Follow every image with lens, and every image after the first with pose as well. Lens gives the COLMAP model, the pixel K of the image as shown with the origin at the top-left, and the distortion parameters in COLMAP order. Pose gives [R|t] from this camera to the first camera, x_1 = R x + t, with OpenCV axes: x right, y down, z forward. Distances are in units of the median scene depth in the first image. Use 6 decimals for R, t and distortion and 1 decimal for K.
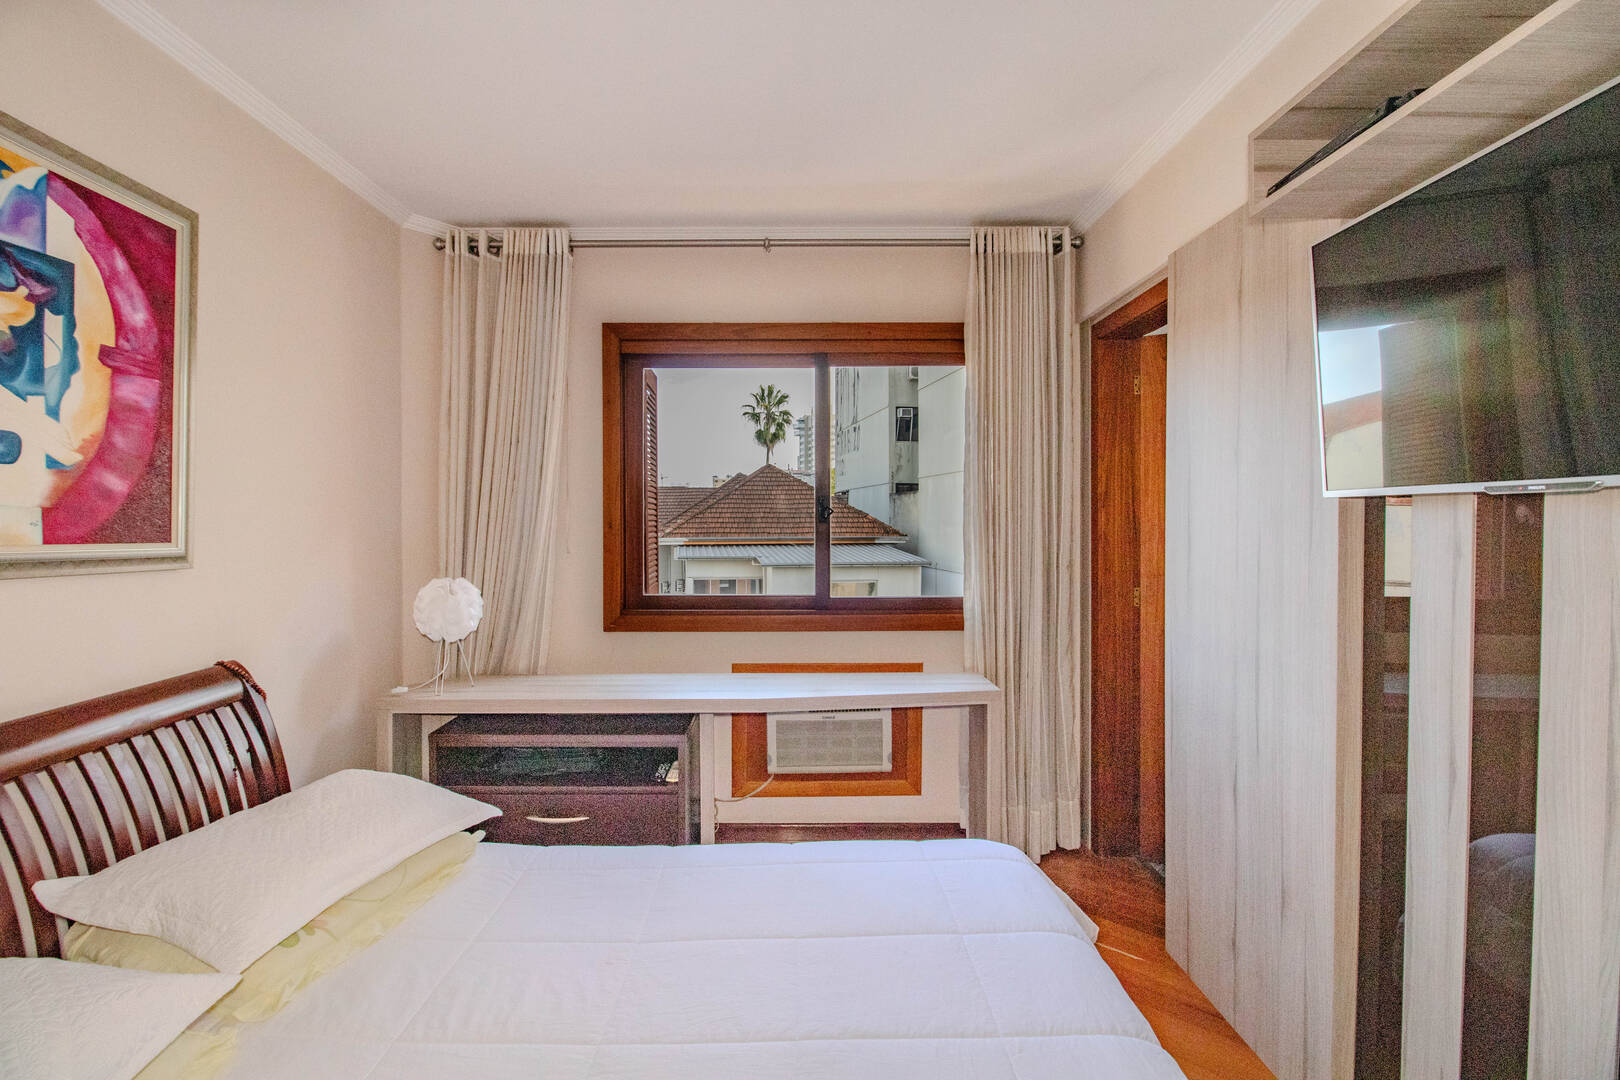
lens RADIAL K [[744.1, 0, 790.9], [0, 744.1, 526.4], [0, 0, 1]] dist [0.000853, -0.012767]
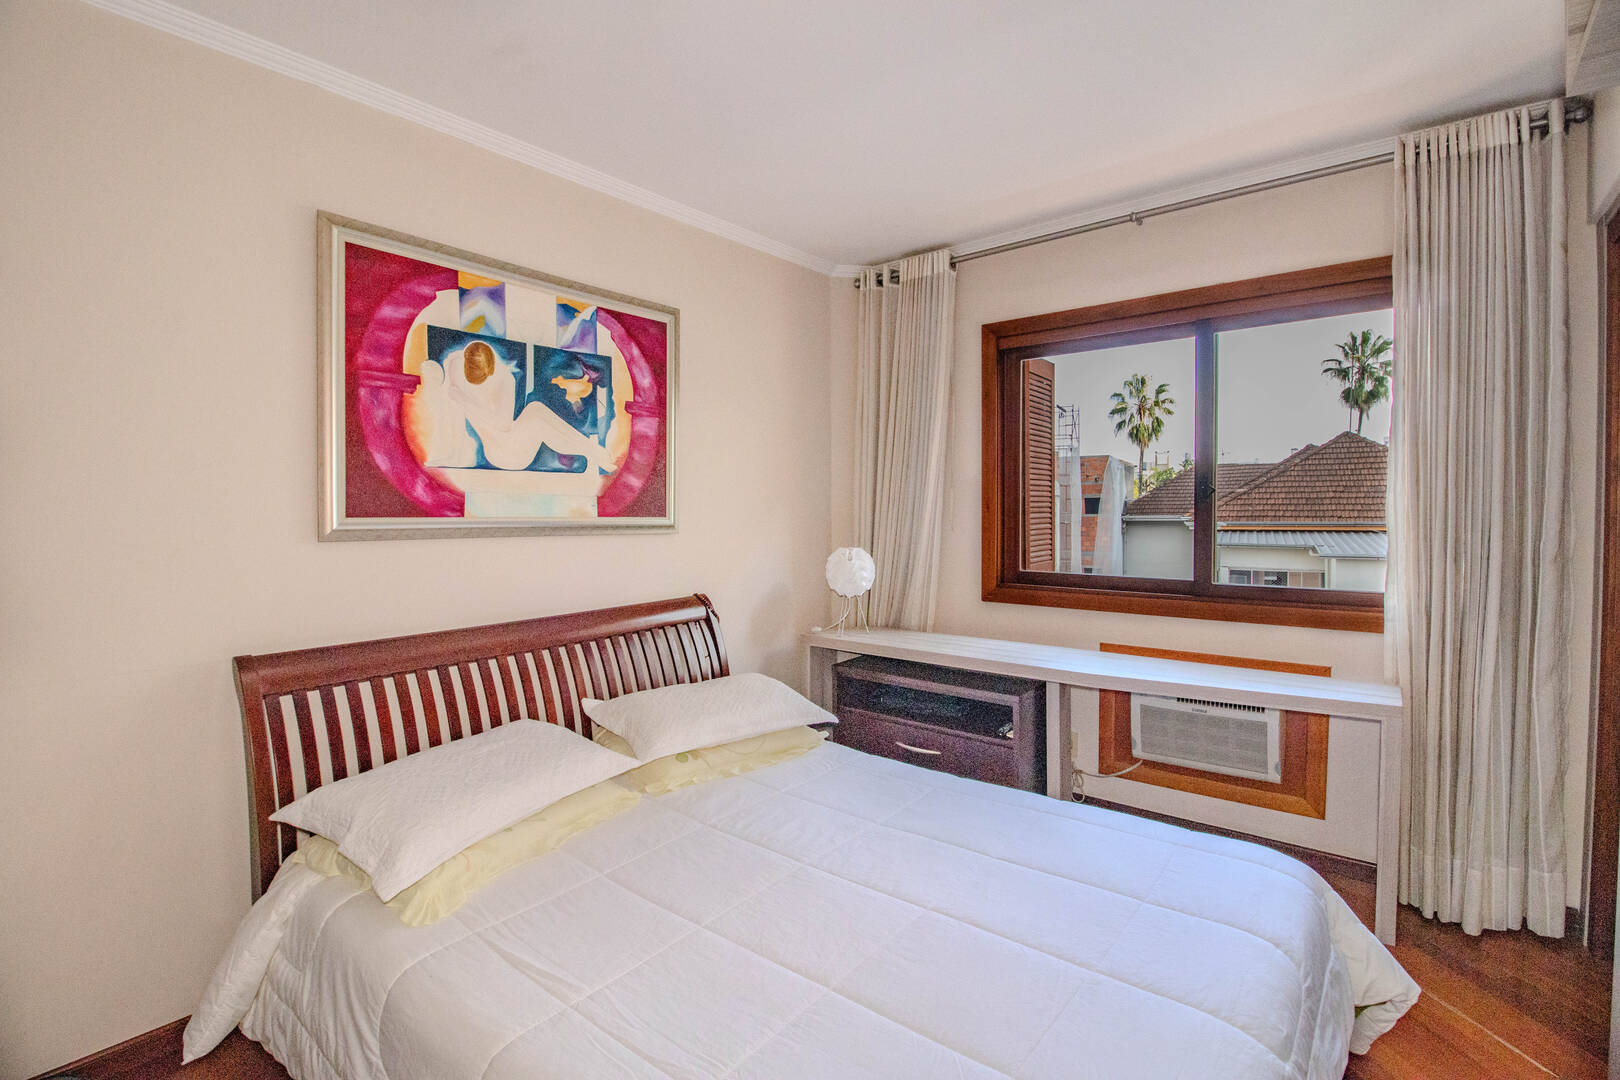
lens RADIAL K [[744.1, 0, 790.9], [0, 744.1, 526.4], [0, 0, 1]] dist [0.000853, -0.012767]
pose [[0.763530, 0.014698, -0.645605, 0.285310], [0.000439, 0.999729, 0.023281, 0.003086], [0.645772, -0.018059, 0.763317, -0.048727]]
